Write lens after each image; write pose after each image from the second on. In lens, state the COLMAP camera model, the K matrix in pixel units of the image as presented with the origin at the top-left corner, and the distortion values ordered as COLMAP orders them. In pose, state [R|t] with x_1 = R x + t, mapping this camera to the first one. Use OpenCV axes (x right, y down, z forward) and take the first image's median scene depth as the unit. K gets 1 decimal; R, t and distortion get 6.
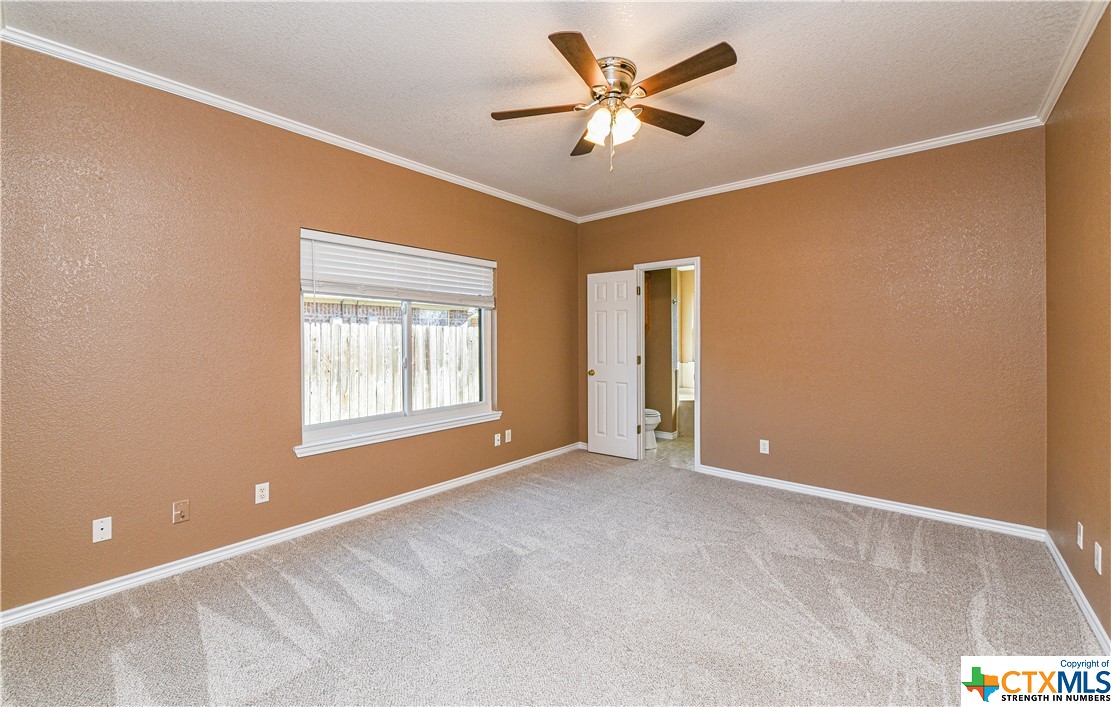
lens RADIAL K [[448.1, 0, 556.3], [0, 448.1, 337.8], [0, 0, 1]] dist [0.000908, 0.000116]
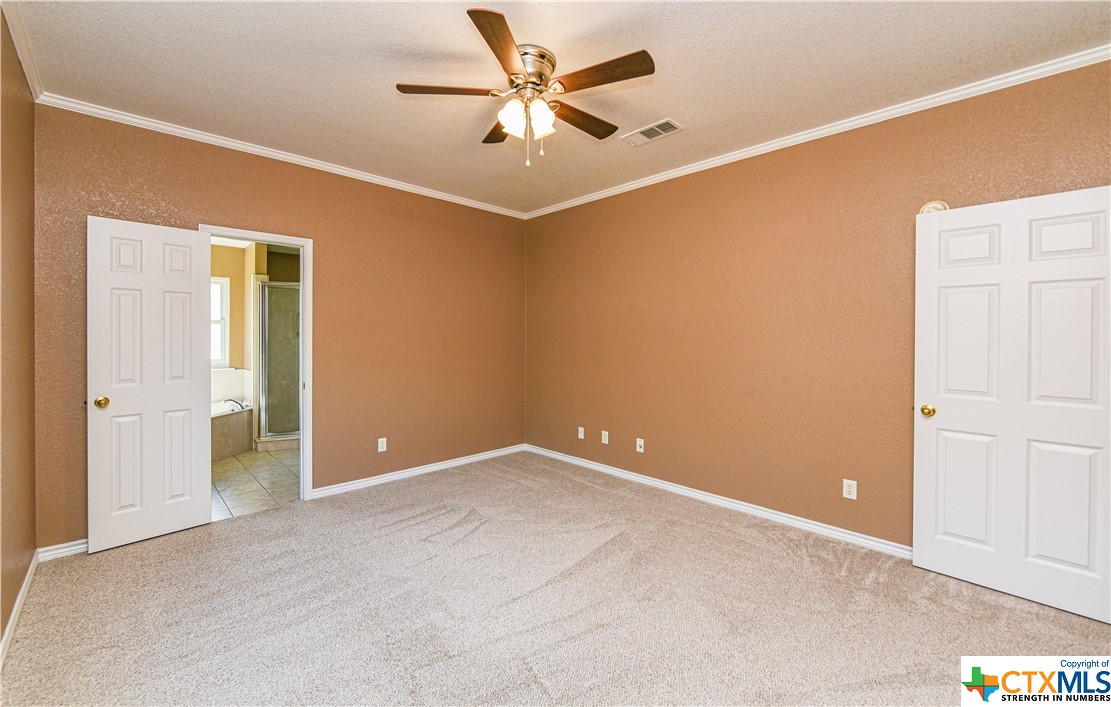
lens RADIAL K [[448.1, 0, 556.3], [0, 448.1, 337.8], [0, 0, 1]] dist [0.000908, 0.000116]
pose [[0.092379, -0.007137, 0.995698, -0.789259], [-0.009384, 0.999924, 0.008038, -0.020398], [-0.995680, -0.010087, 0.092305, 0.785120]]
